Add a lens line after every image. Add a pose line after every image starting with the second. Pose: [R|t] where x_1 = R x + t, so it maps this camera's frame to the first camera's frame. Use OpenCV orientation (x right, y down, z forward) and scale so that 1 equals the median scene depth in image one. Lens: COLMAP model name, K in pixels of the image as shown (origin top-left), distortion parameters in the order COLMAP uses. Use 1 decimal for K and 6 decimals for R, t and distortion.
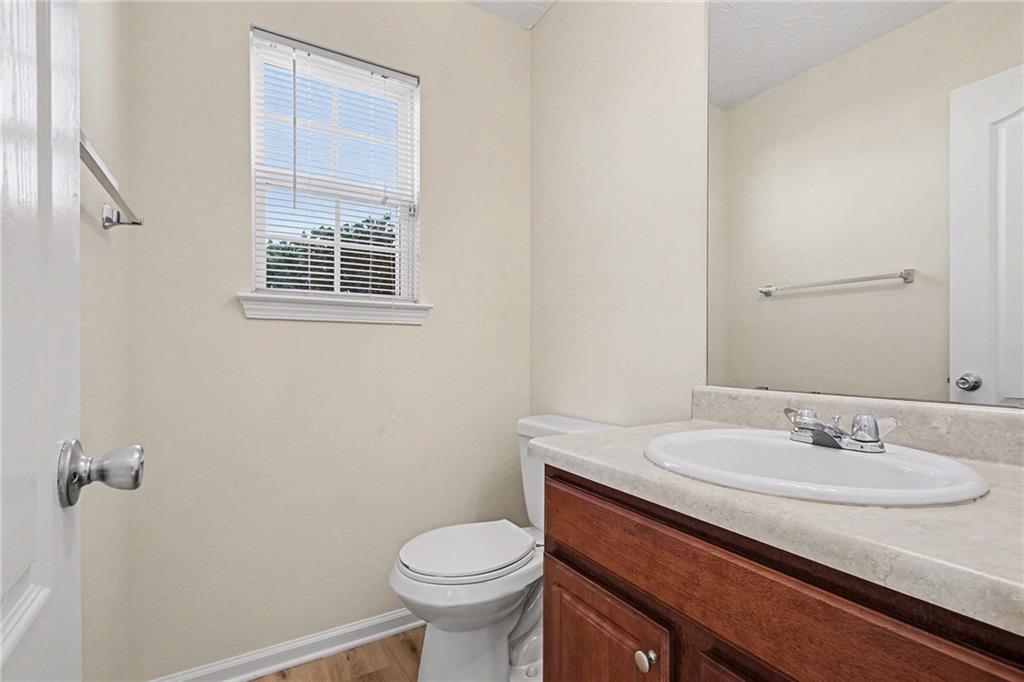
lens RADIAL K [[474.7, 0, 514.4], [0, 474.7, 350.6], [0, 0, 1]] dist [0.000913, 0.000366]
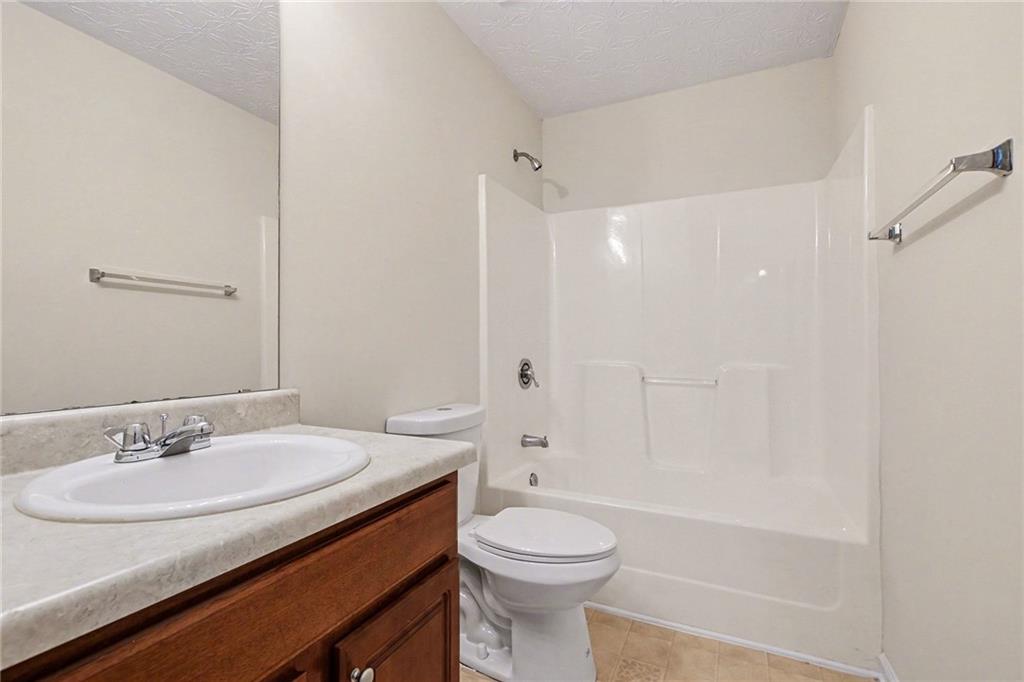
lens RADIAL K [[474.7, 0, 514.4], [0, 474.7, 350.6], [0, 0, 1]] dist [0.000913, 0.000366]
pose [[-0.560541, 0.001182, 0.828126, -0.572642], [0.008344, 0.999956, 0.004221, -0.006494], [-0.828085, 0.009276, -0.560526, 1.083958]]
